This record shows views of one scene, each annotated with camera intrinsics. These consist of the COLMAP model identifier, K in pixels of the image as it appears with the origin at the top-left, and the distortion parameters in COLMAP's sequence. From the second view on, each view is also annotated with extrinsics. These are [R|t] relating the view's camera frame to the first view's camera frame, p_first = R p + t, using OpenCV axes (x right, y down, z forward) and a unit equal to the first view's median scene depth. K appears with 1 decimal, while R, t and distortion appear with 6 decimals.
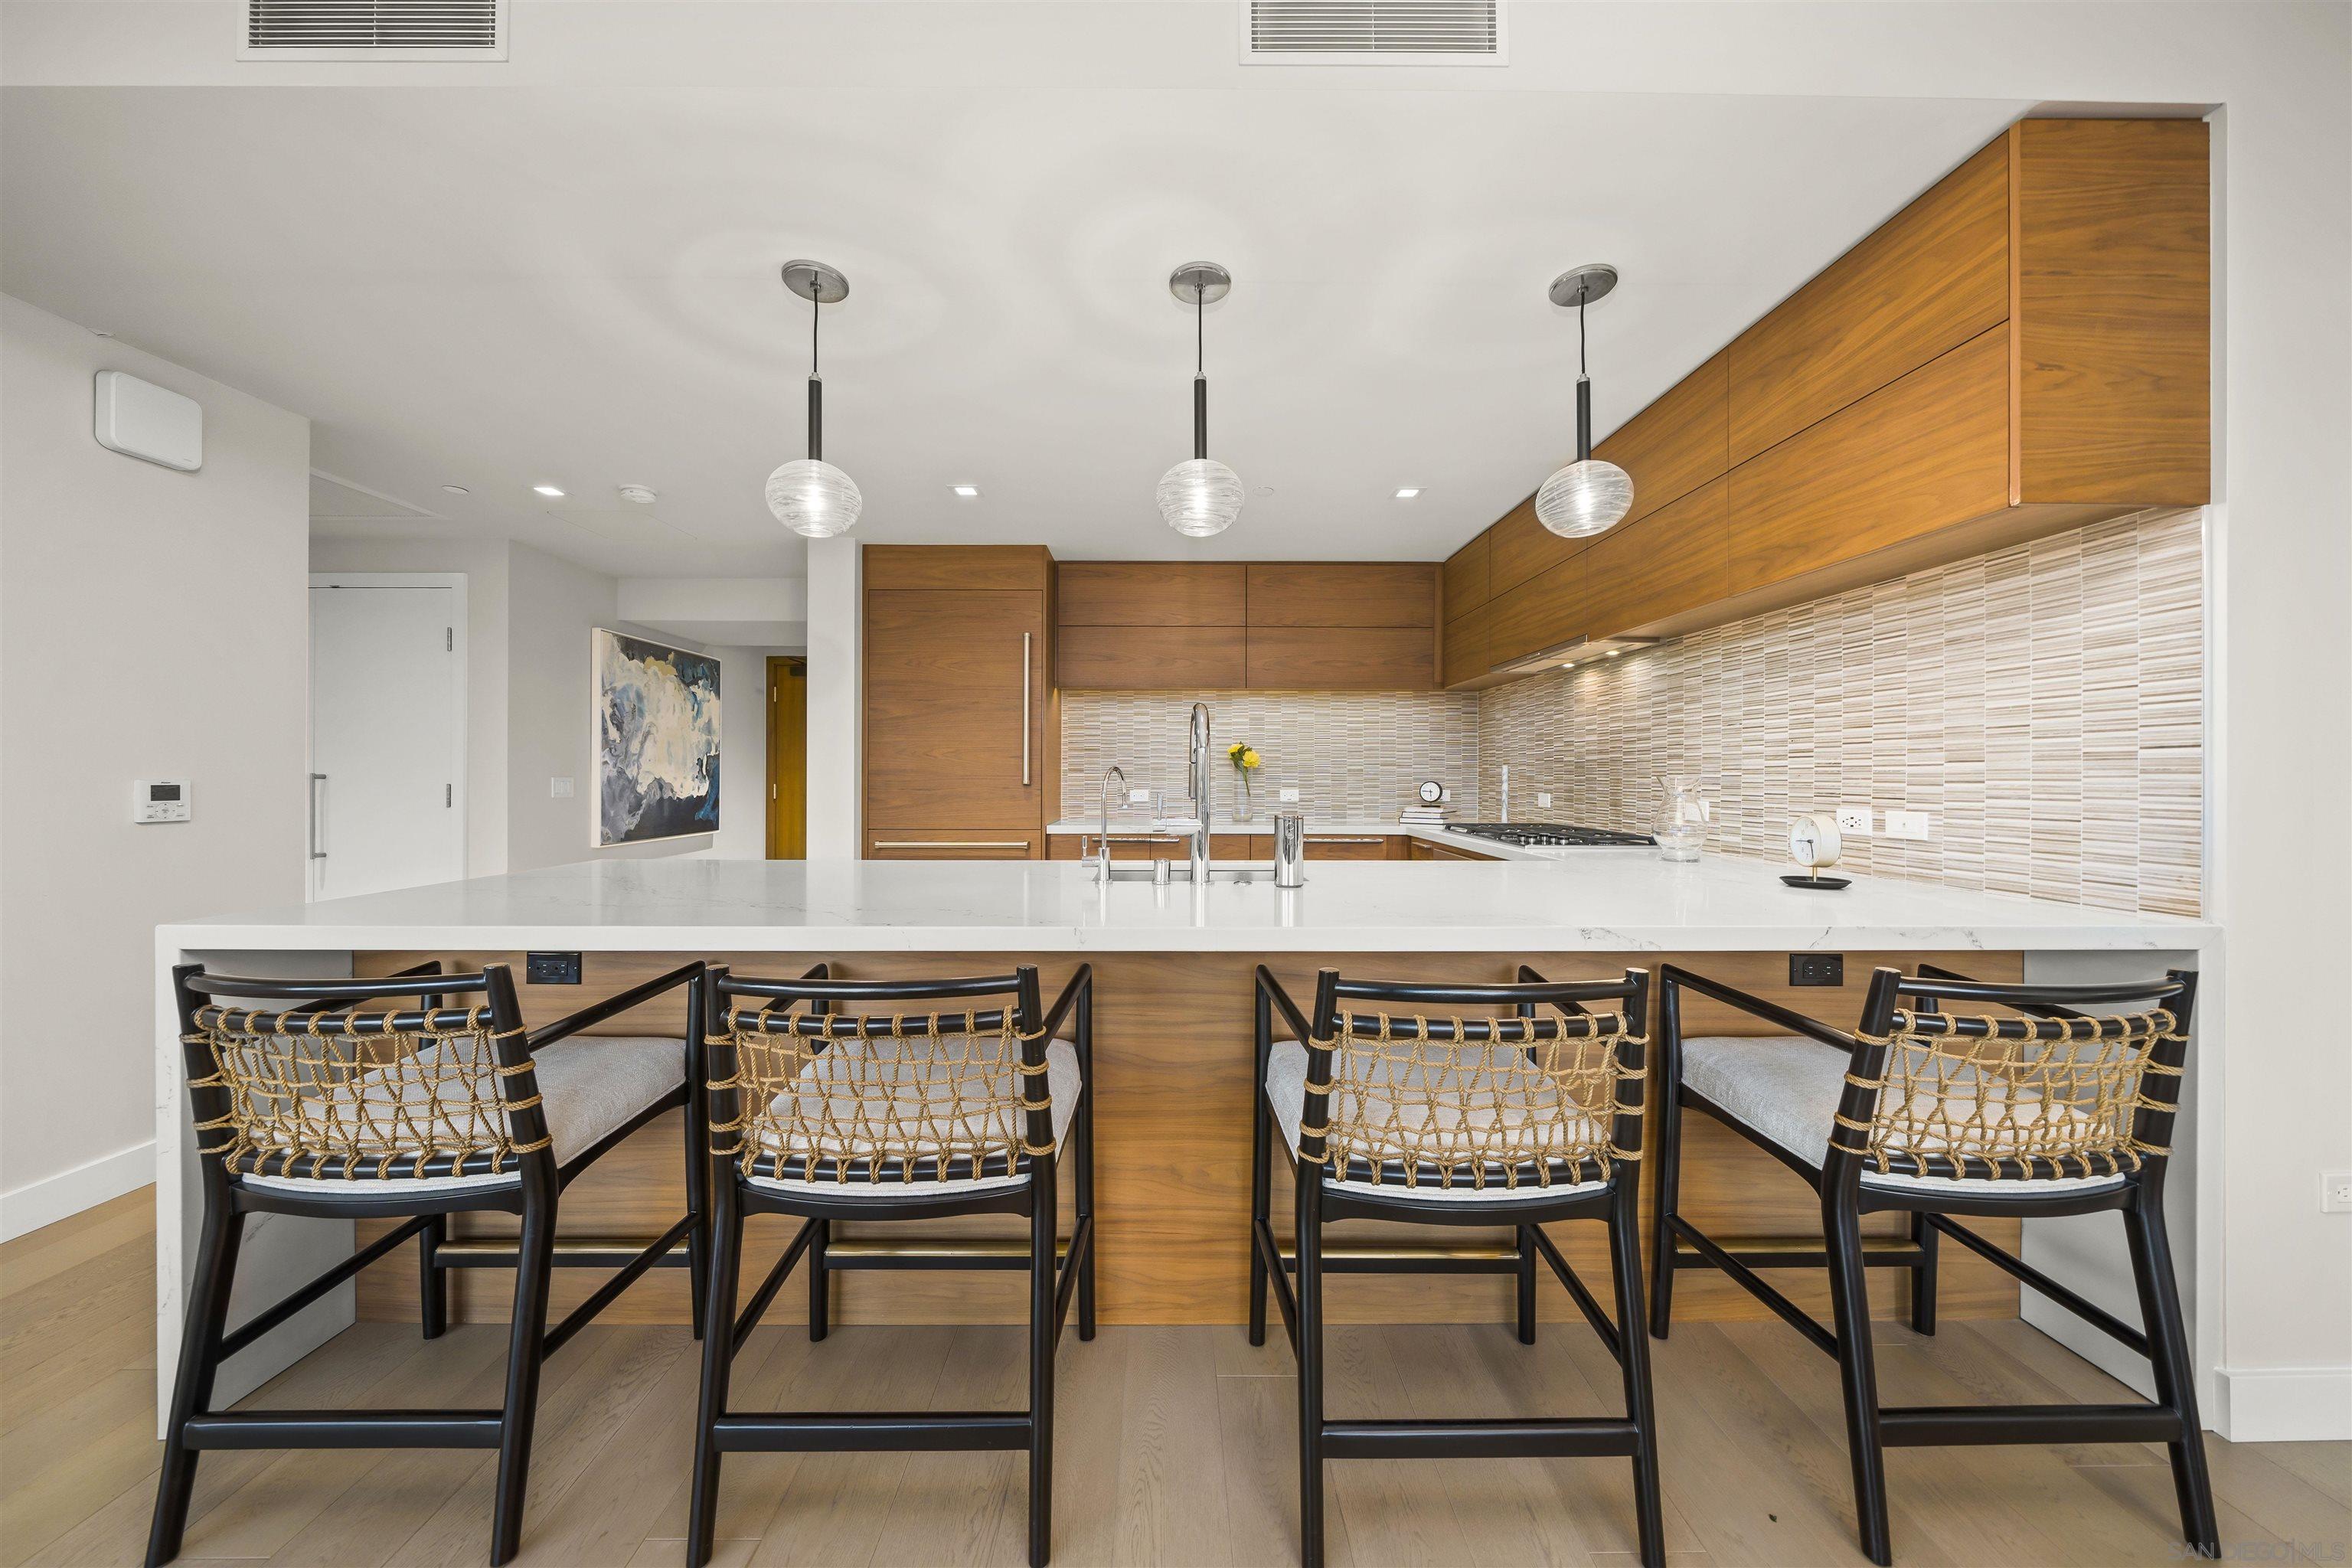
lens RADIAL K [[798.3, 0, 1167.0], [0, 798.3, 780.1], [0, 0, 1]] dist [-0.003341, -0.000457]
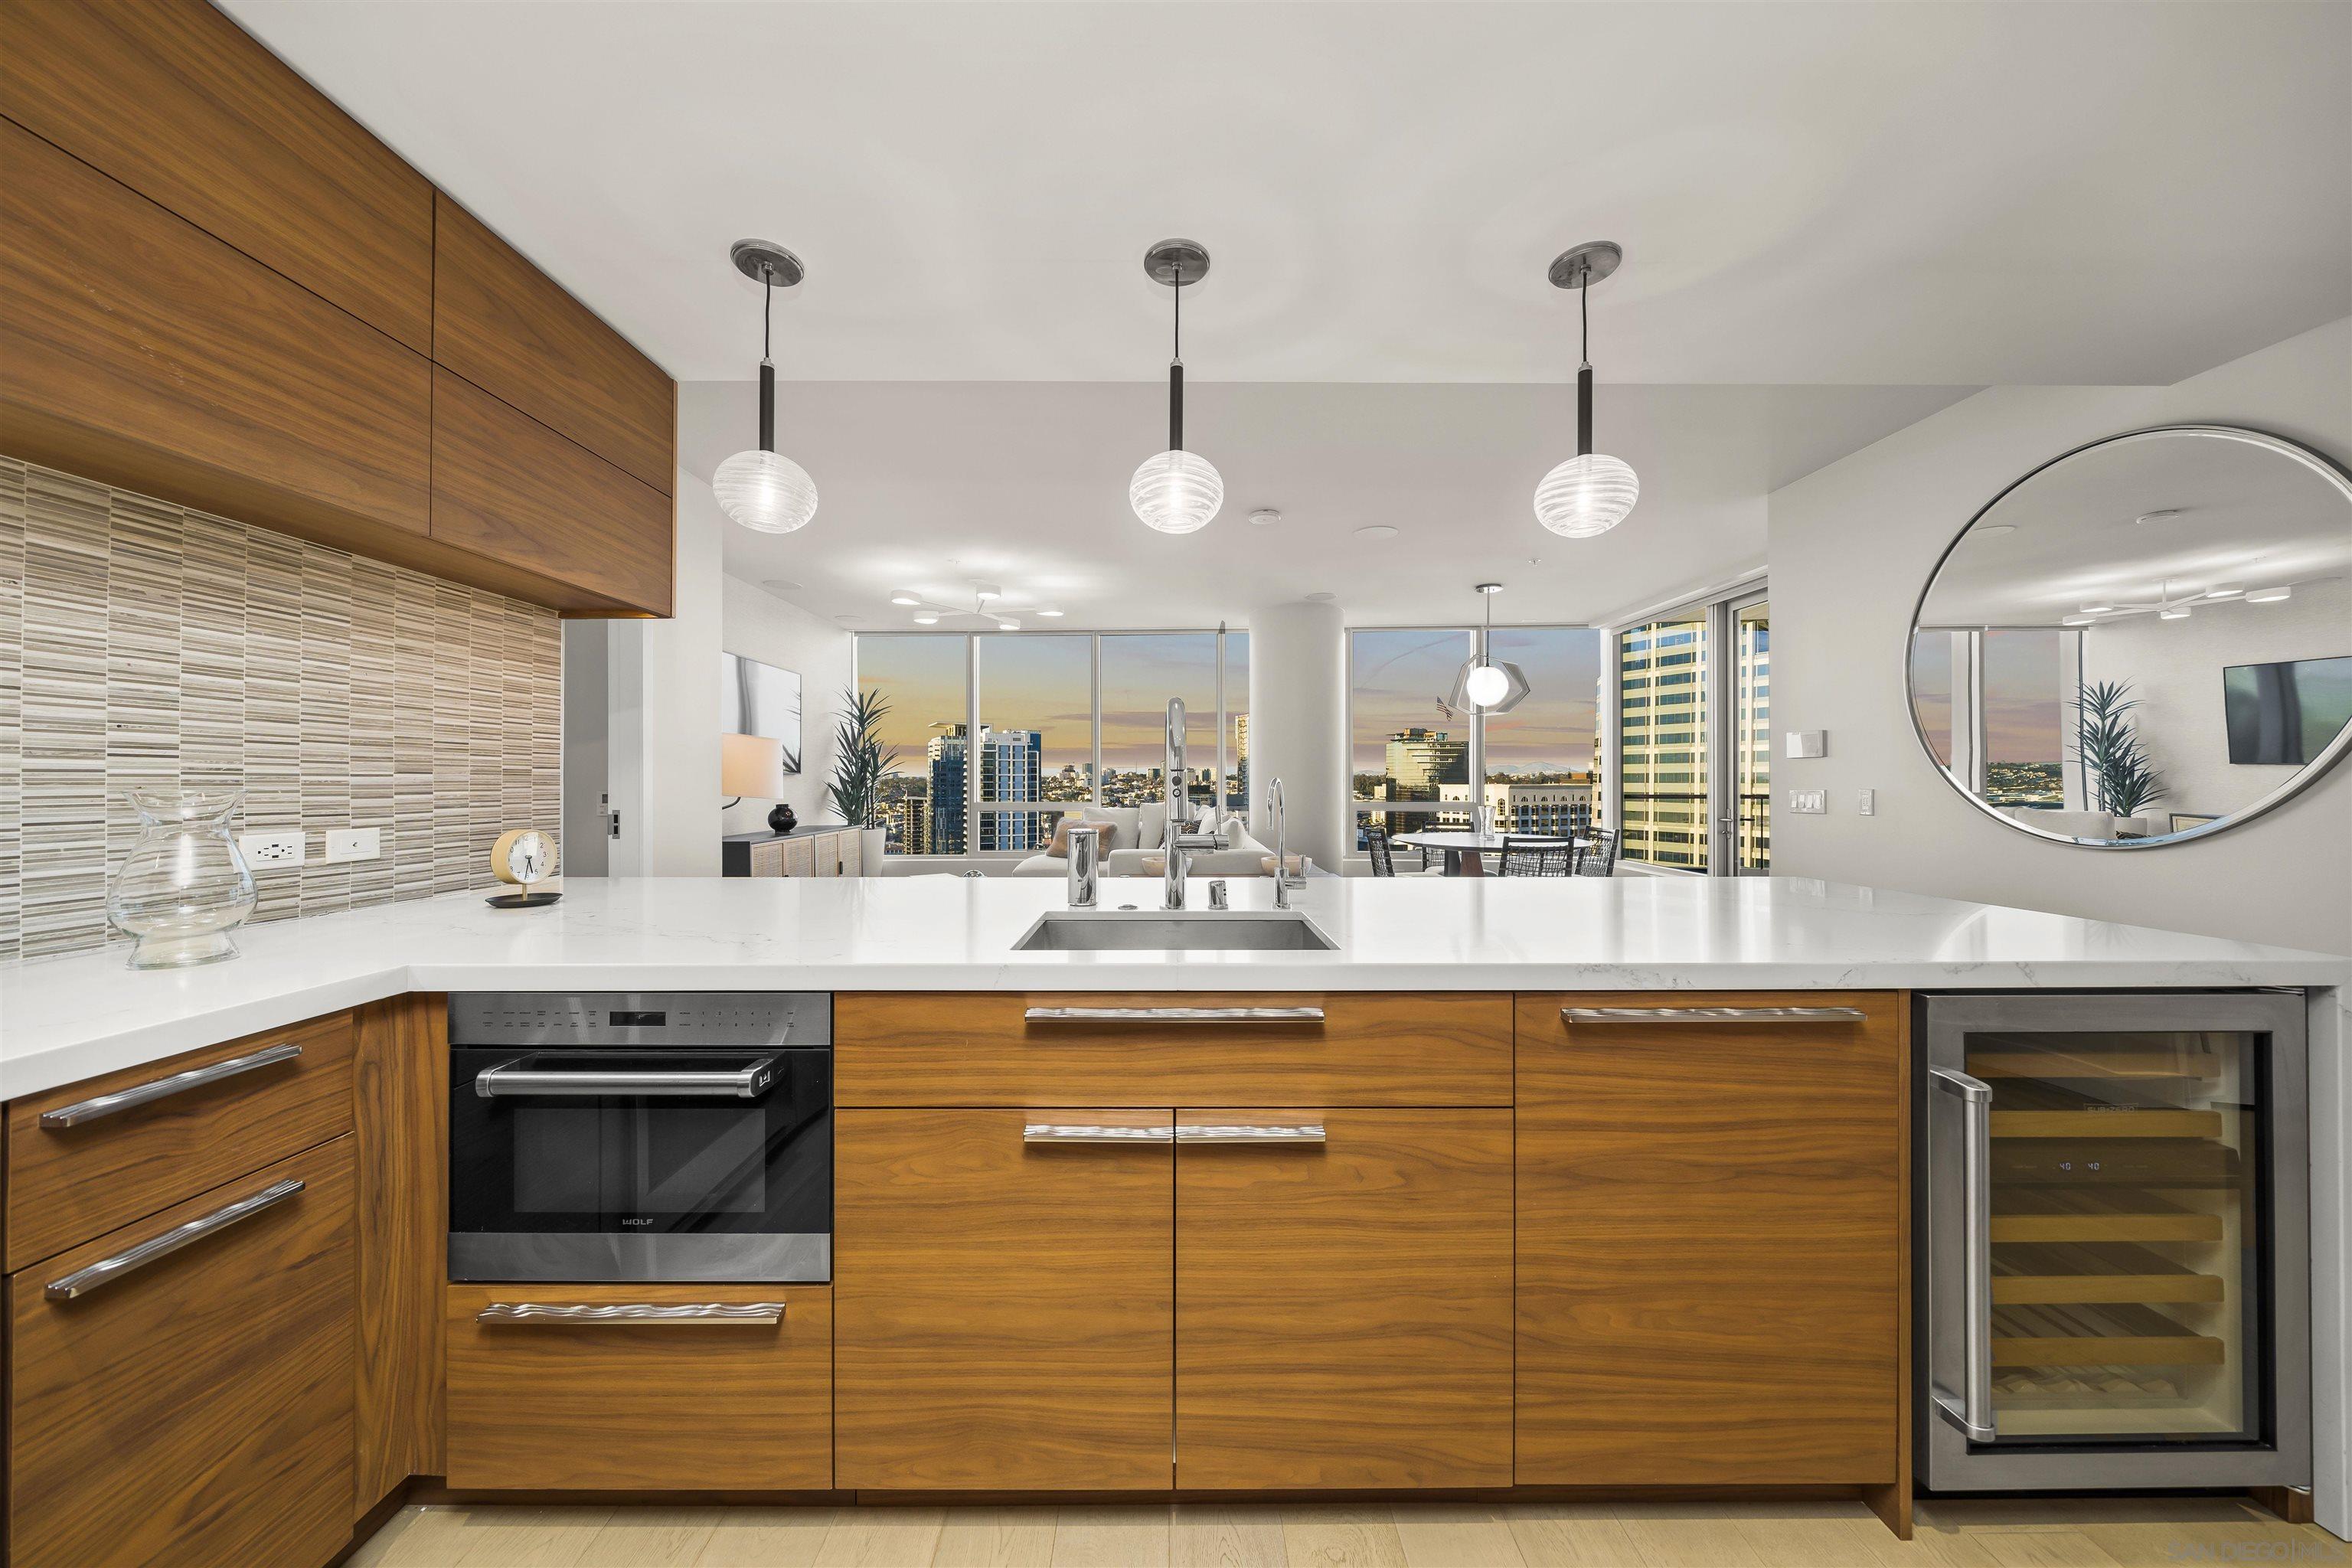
lens RADIAL K [[798.3, 0, 1170.9], [0, 798.3, 778.1], [0, 0, 1]] dist [-0.003341, -0.000457]
pose [[-0.999996, 0.001507, -0.002464, 0.043868], [0.001514, 0.999995, -0.002768, -0.010393], [0.002460, -0.002772, -0.999993, 1.667434]]
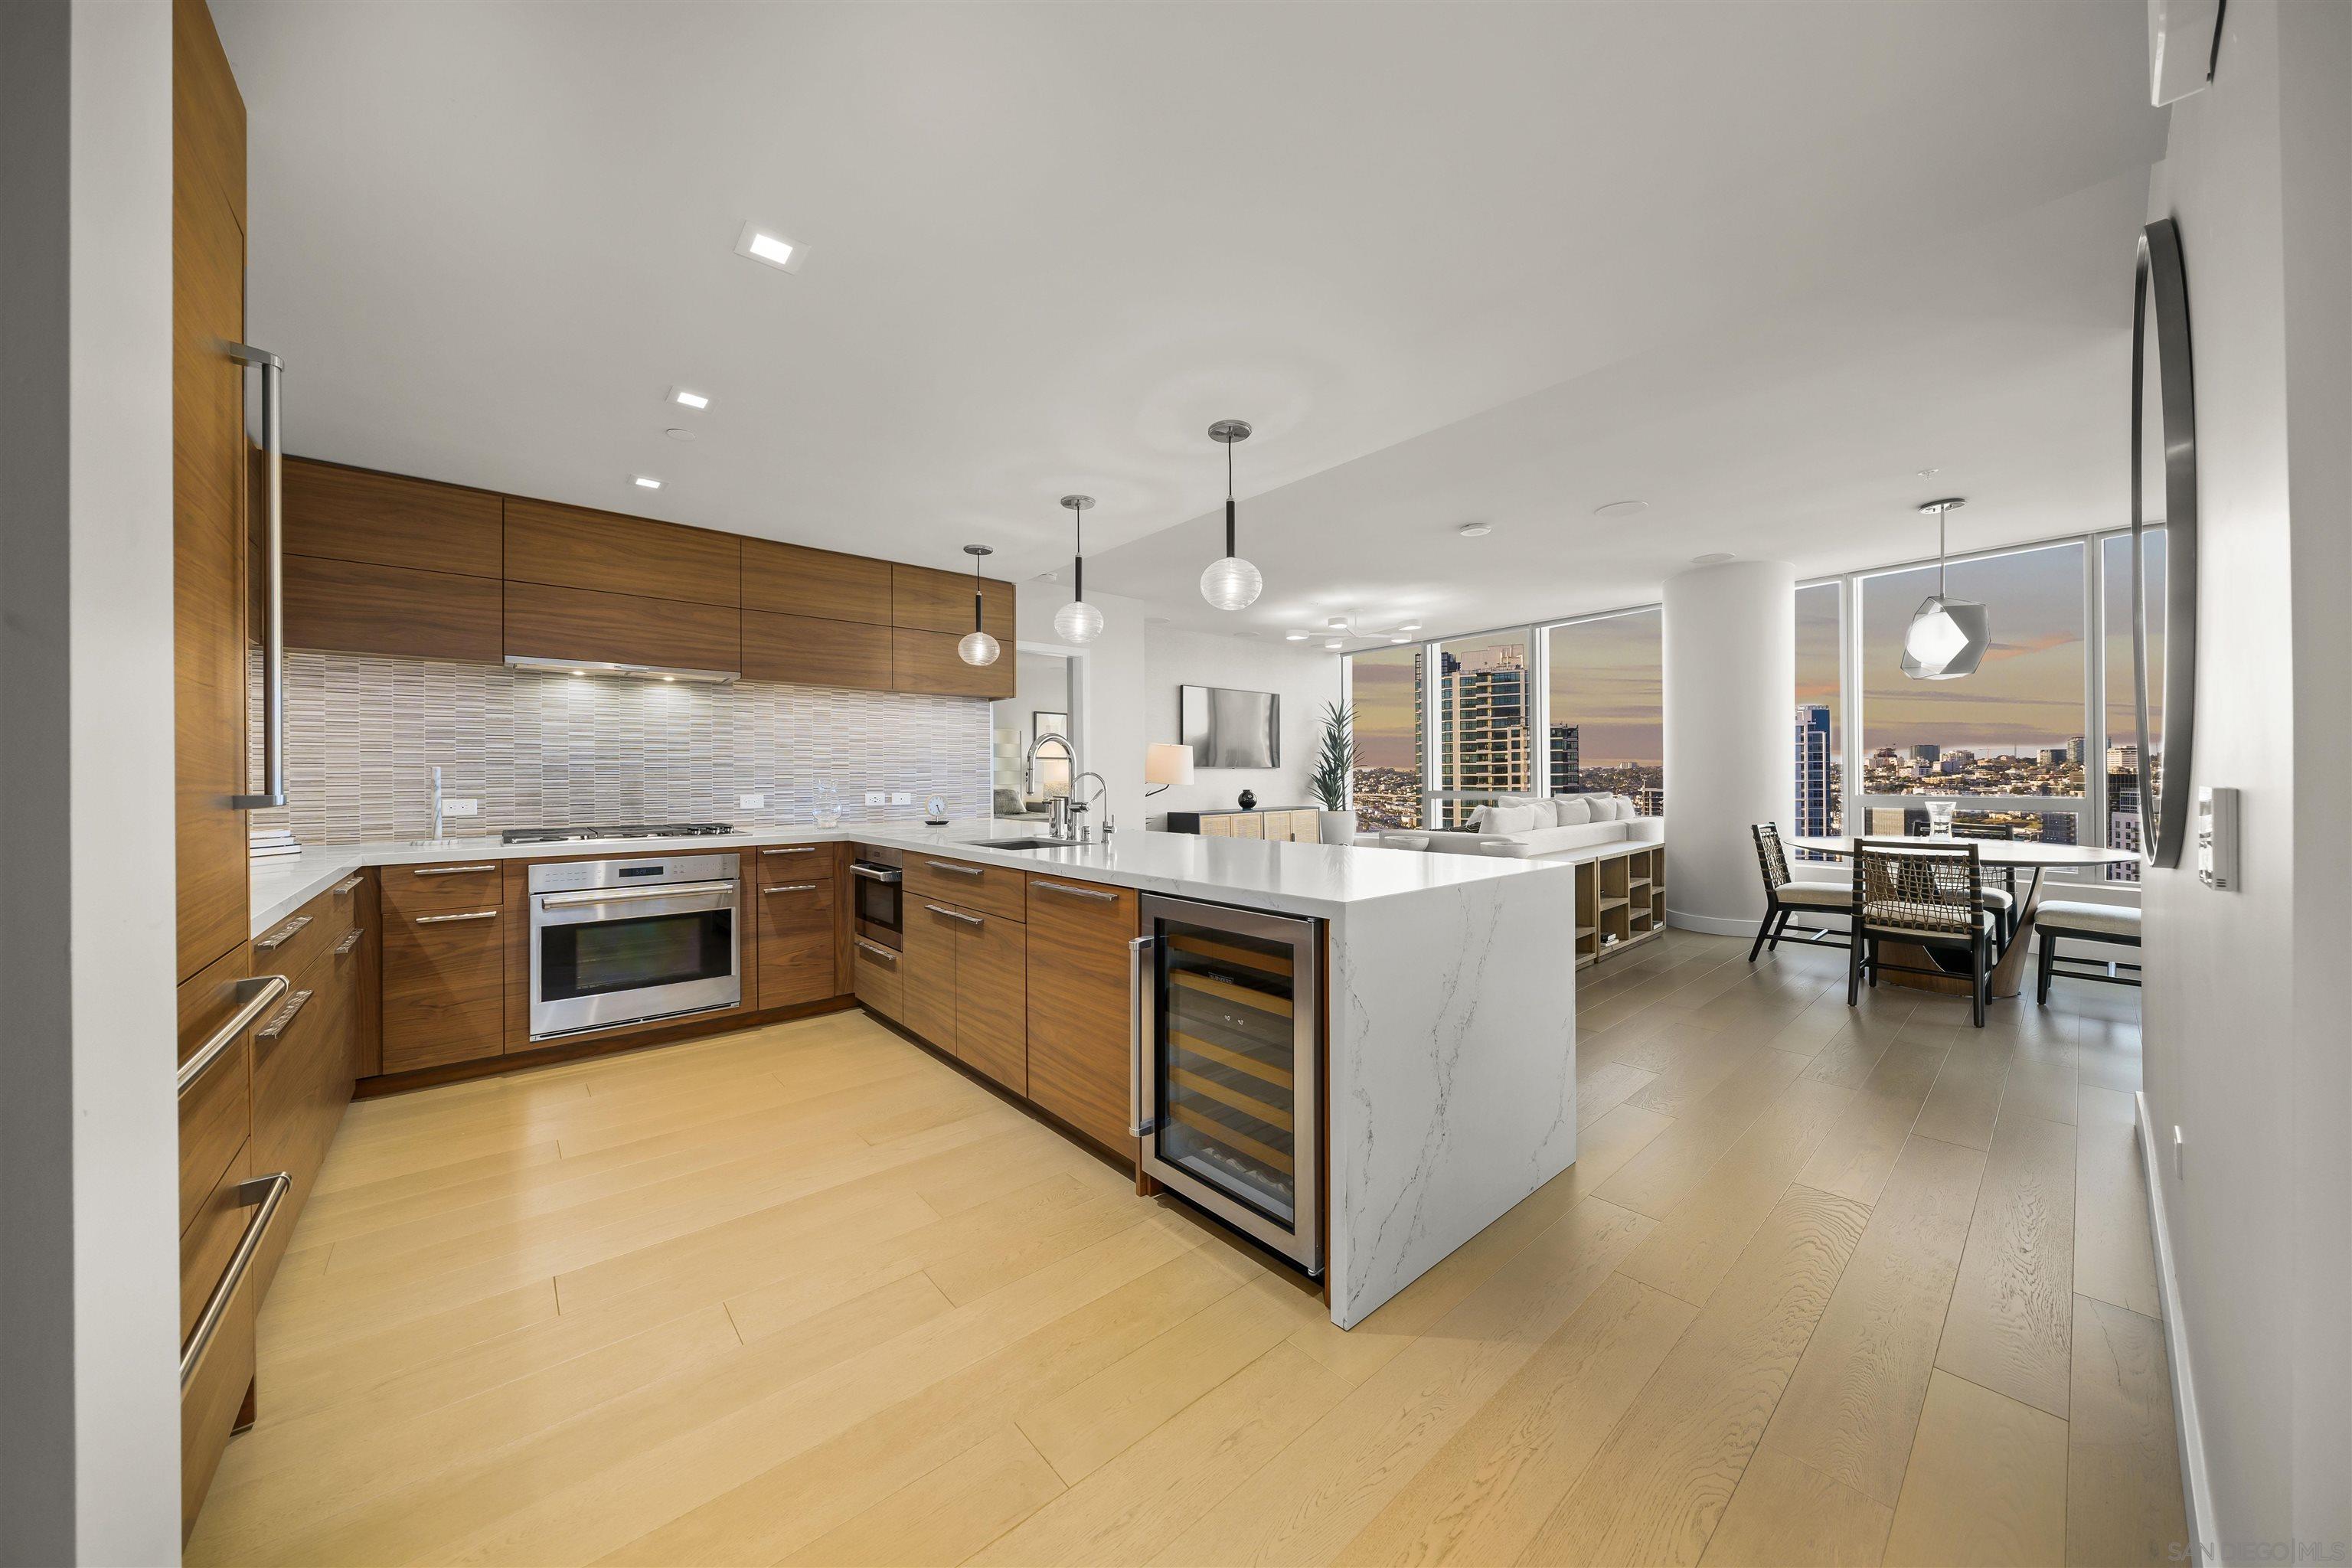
lens RADIAL K [[798.3, 0, 1173.5], [0, 798.3, 776.7], [0, 0, 1]] dist [-0.003341, -0.000457]
pose [[-0.649765, 0.004315, 0.760122, -1.252859], [0.009217, 0.999955, 0.002202, -0.005820], [-0.760079, 0.008436, -0.649776, 1.725578]]
